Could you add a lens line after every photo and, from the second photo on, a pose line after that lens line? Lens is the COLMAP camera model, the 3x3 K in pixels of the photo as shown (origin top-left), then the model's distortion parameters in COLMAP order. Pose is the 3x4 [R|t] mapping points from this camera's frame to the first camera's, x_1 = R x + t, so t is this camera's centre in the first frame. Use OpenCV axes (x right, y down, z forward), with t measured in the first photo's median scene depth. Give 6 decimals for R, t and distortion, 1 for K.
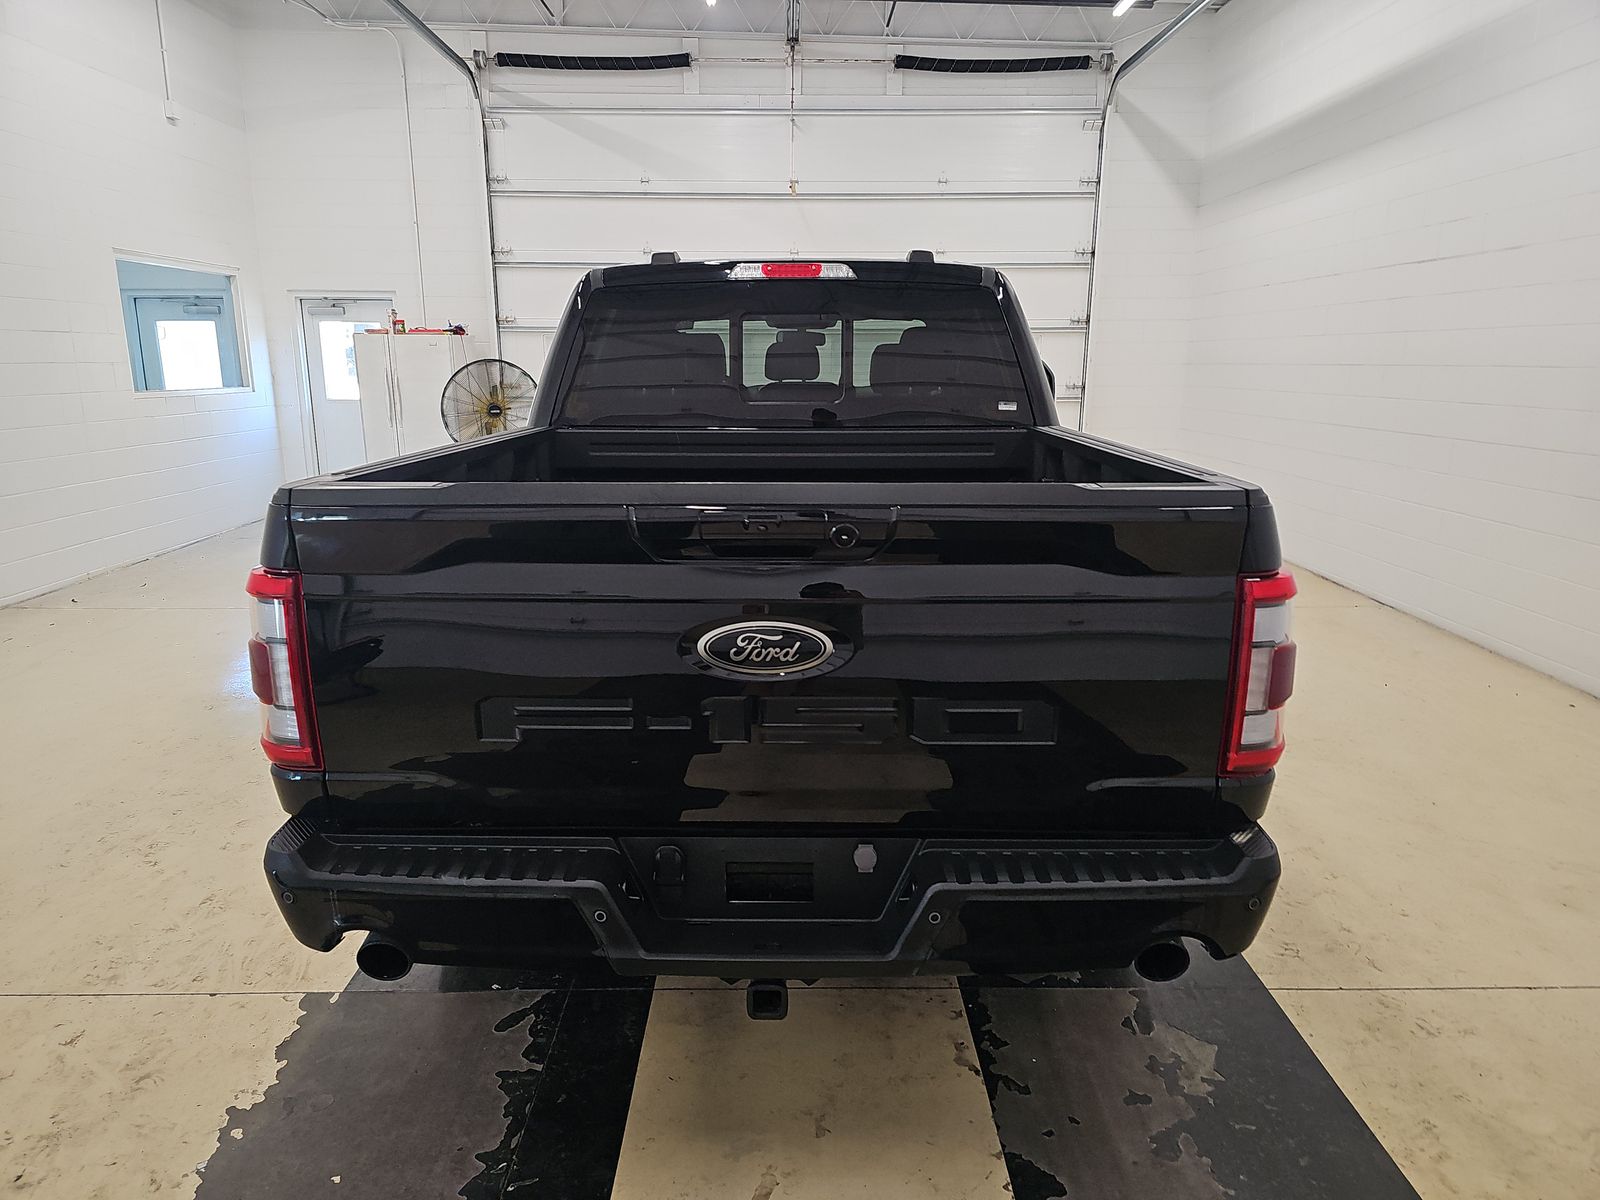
lens RADIAL K [[1052.1, 0, 801.7], [0, 1052.1, 599.1], [0, 0, 1]] dist [0.011580, -0.015956]
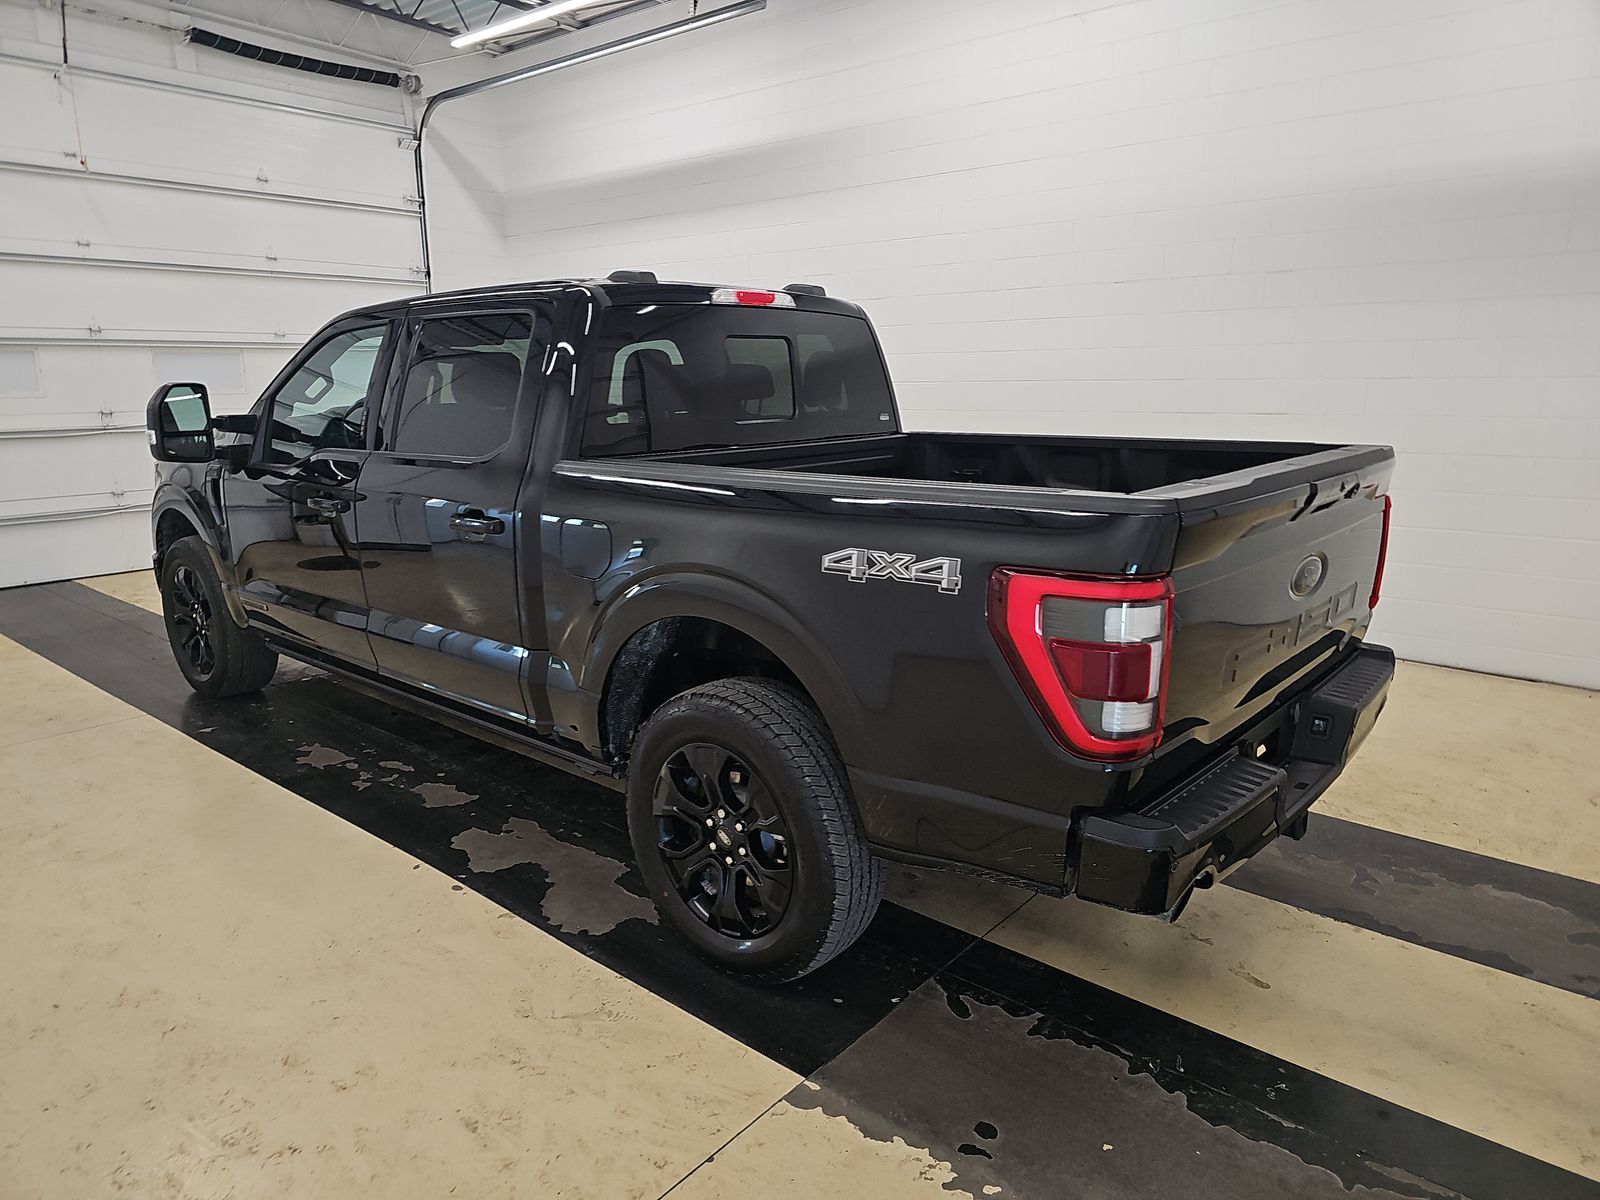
lens RADIAL K [[1052.1, 0, 762.3], [0, 1052.1, 613.8], [0, 0, 1]] dist [0.011580, -0.015956]
pose [[0.649858, -0.170141, 0.740768, -0.711044], [0.171609, 0.982301, 0.075068, -0.064720], [-0.740429, 0.078339, 0.667554, 0.258913]]
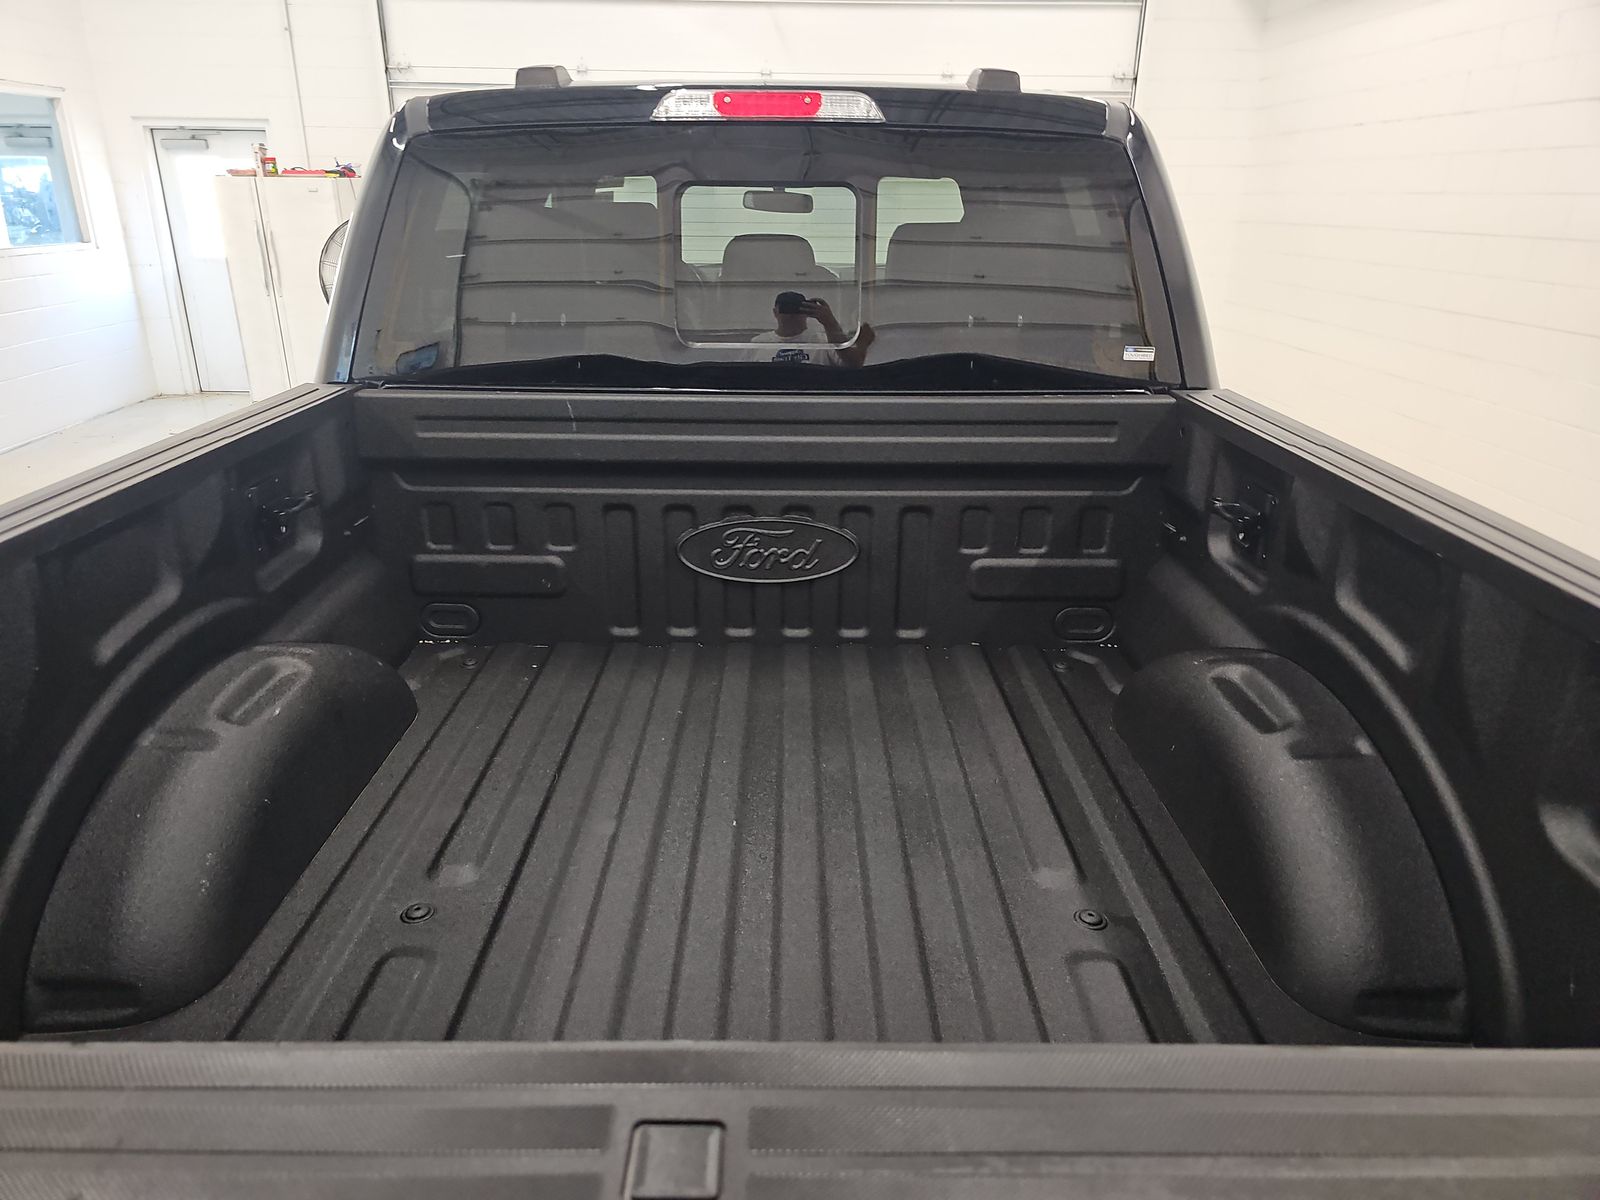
lens RADIAL K [[1052.1, 0, 804.6], [0, 1052.1, 594.9], [0, 0, 1]] dist [0.011580, -0.015956]
pose [[0.999477, -0.003531, 0.032149, -0.007530], [-0.000981, 0.990256, 0.139253, -0.112575], [-0.032327, -0.139212, 0.989735, 0.349027]]
